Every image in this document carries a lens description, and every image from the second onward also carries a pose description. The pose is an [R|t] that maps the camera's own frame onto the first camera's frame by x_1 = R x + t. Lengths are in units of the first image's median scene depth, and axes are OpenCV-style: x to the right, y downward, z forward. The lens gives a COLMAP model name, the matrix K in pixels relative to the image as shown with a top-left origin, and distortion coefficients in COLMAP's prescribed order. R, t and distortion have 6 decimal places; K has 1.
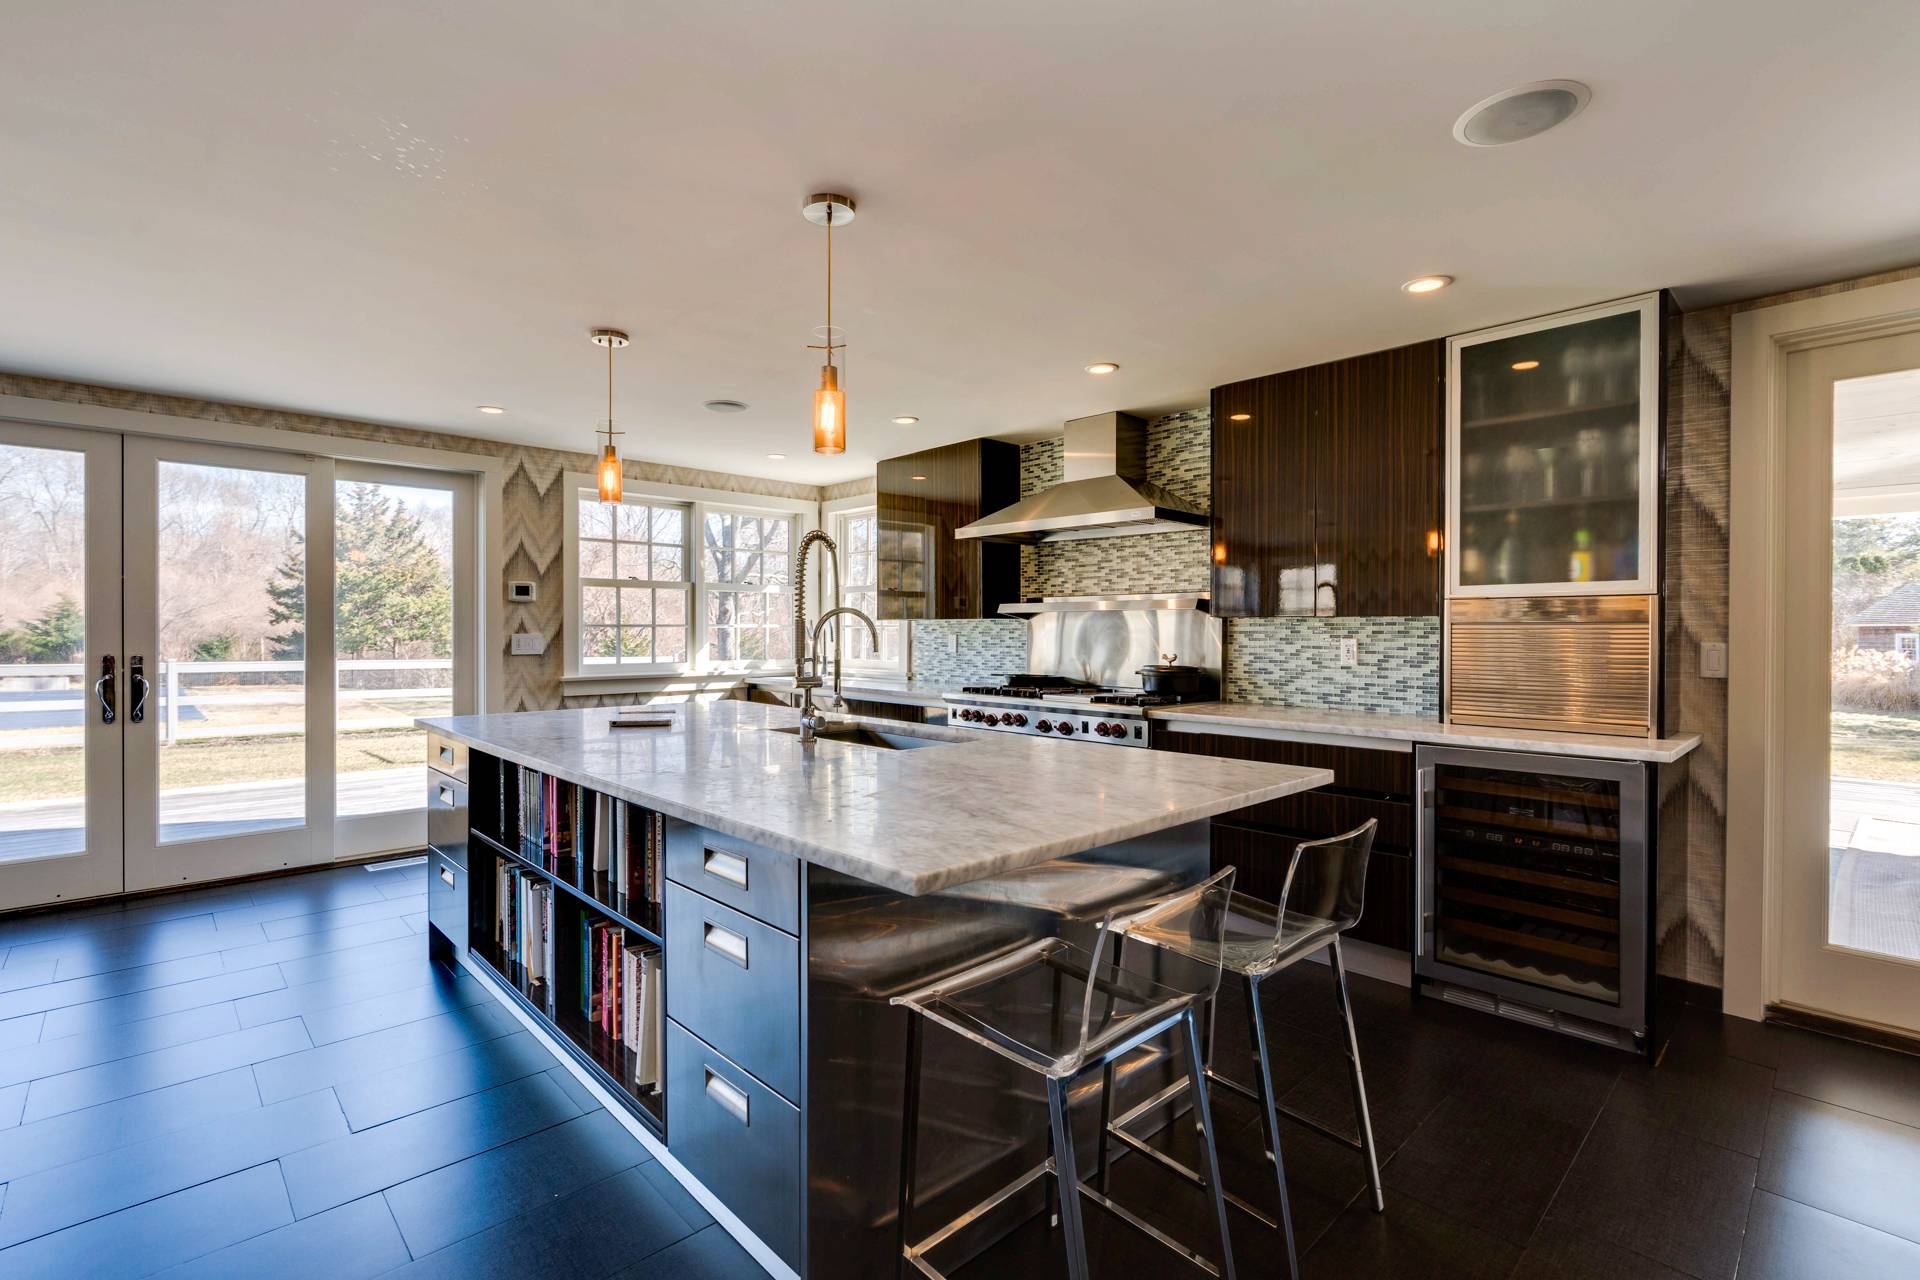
lens RADIAL K [[866.3, 0, 960.0], [0, 866.3, 640.0], [0, 0, 1]] dist [0.001018, 0.000699]
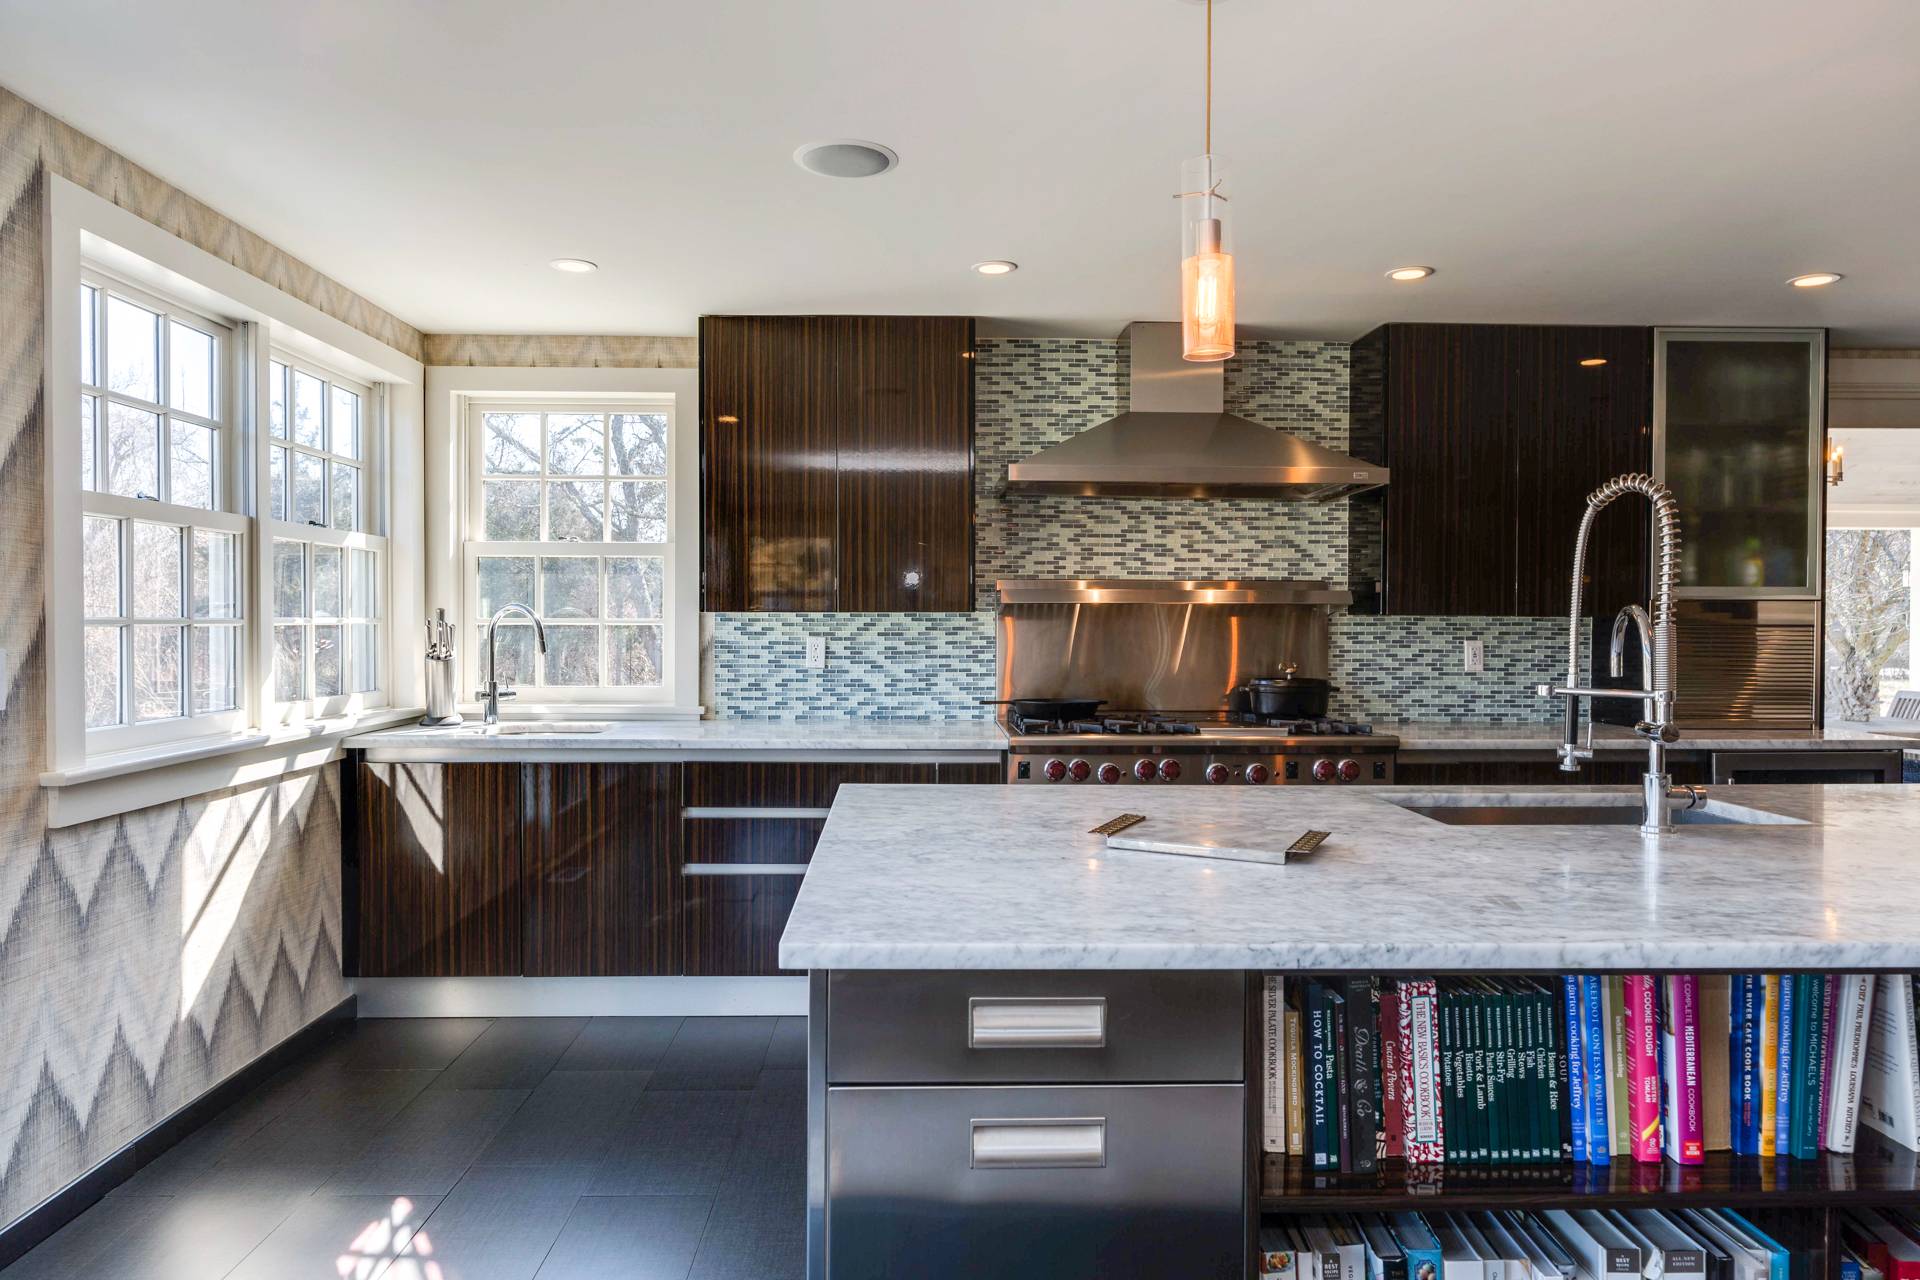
lens RADIAL K [[1188.7, 0, 960.0], [0, 1188.7, 640.0], [0, 0, 1]] dist [0.013883, -0.000735]
pose [[0.670917, -0.011920, 0.741436, -0.717114], [0.006014, 0.999925, 0.010634, -0.016459], [-0.741508, -0.002676, 0.670939, 0.520987]]
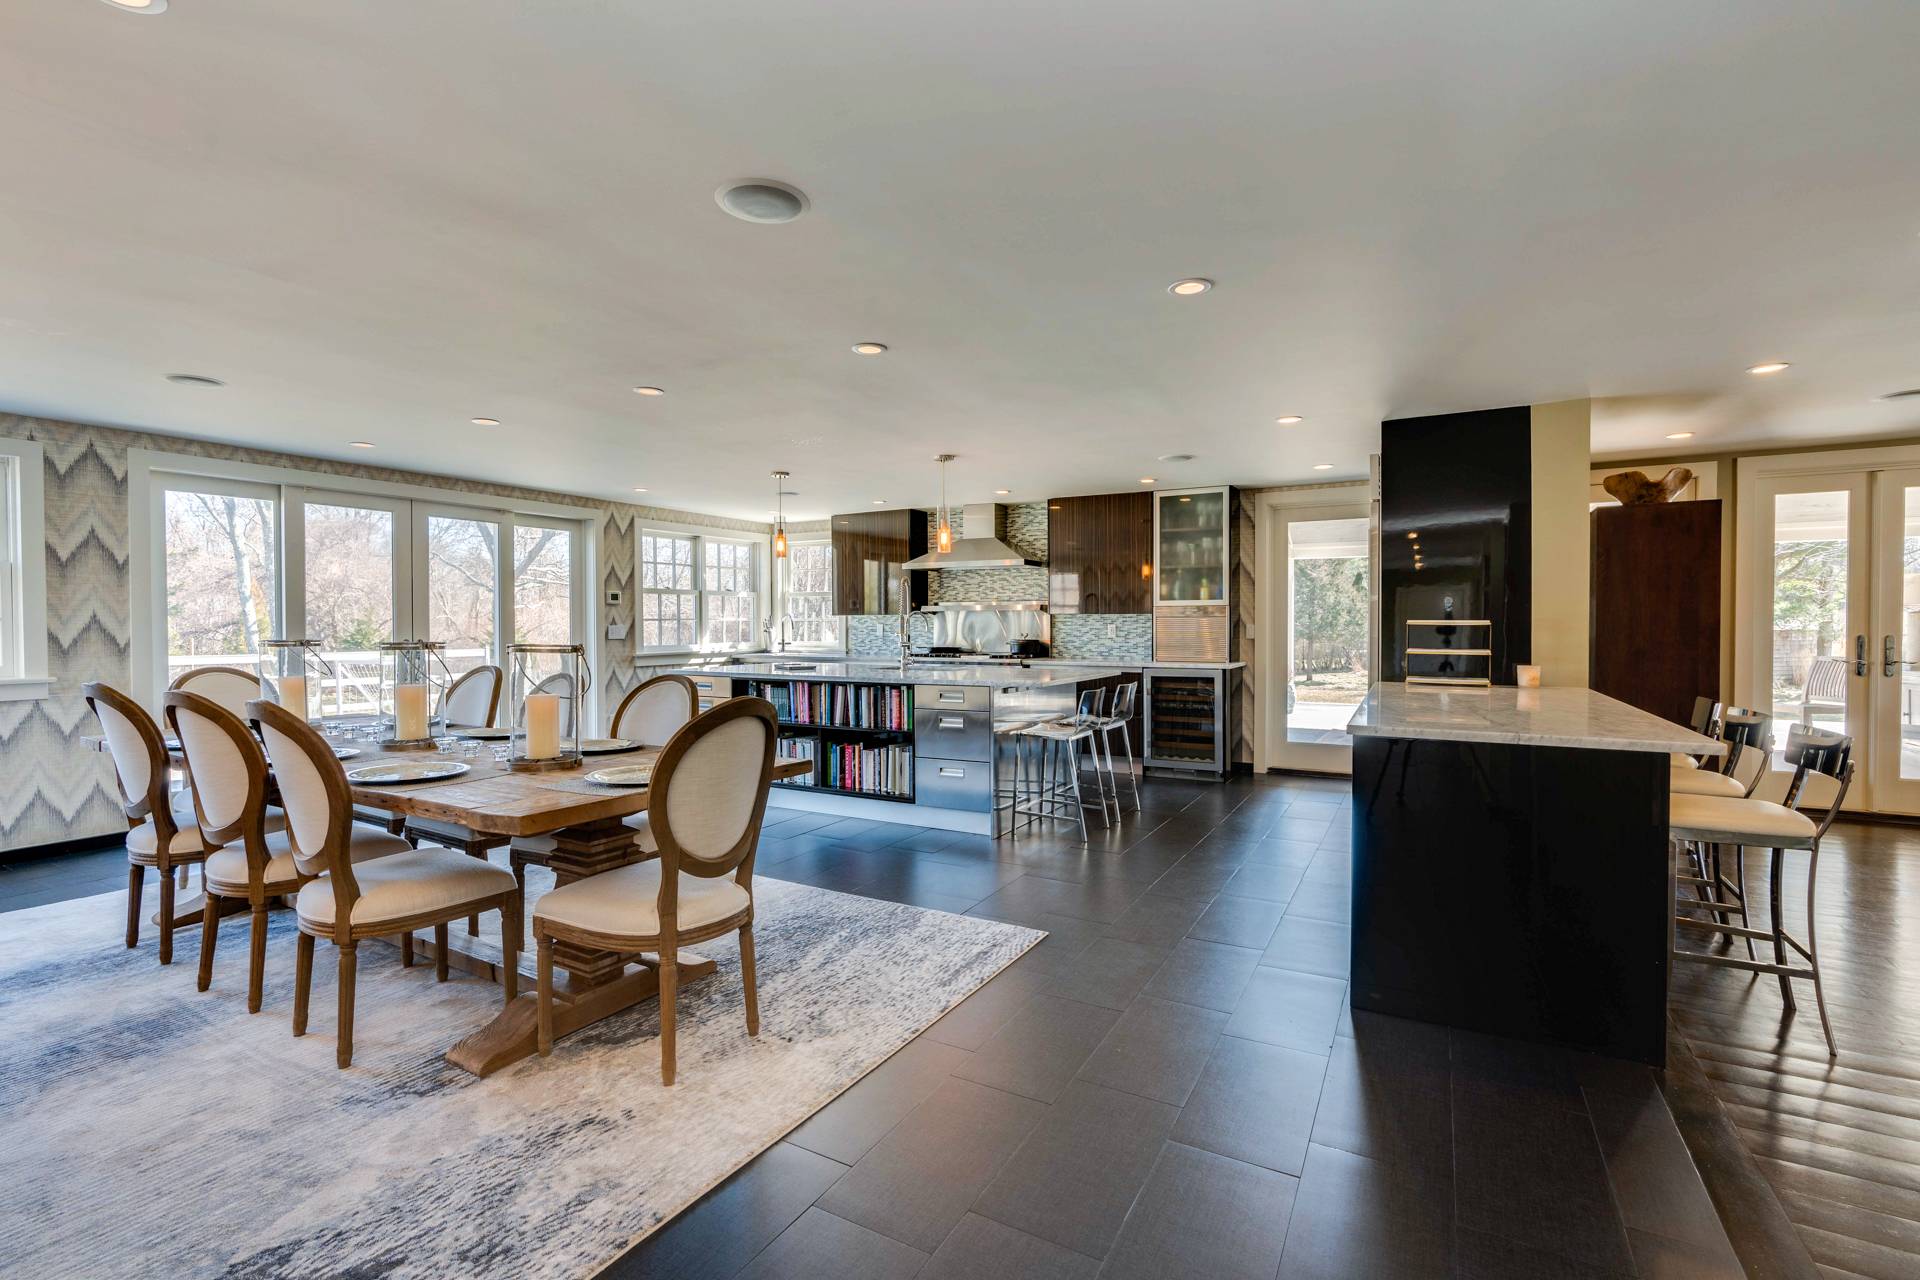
lens RADIAL K [[866.3, 0, 960.0], [0, 866.3, 640.0], [0, 0, 1]] dist [0.001018, 0.000699]
pose [[0.955316, -0.010800, 0.295390, -0.457454], [0.008260, 0.999917, 0.009846, 0.011044], [-0.295472, -0.006966, 0.955326, -0.780498]]
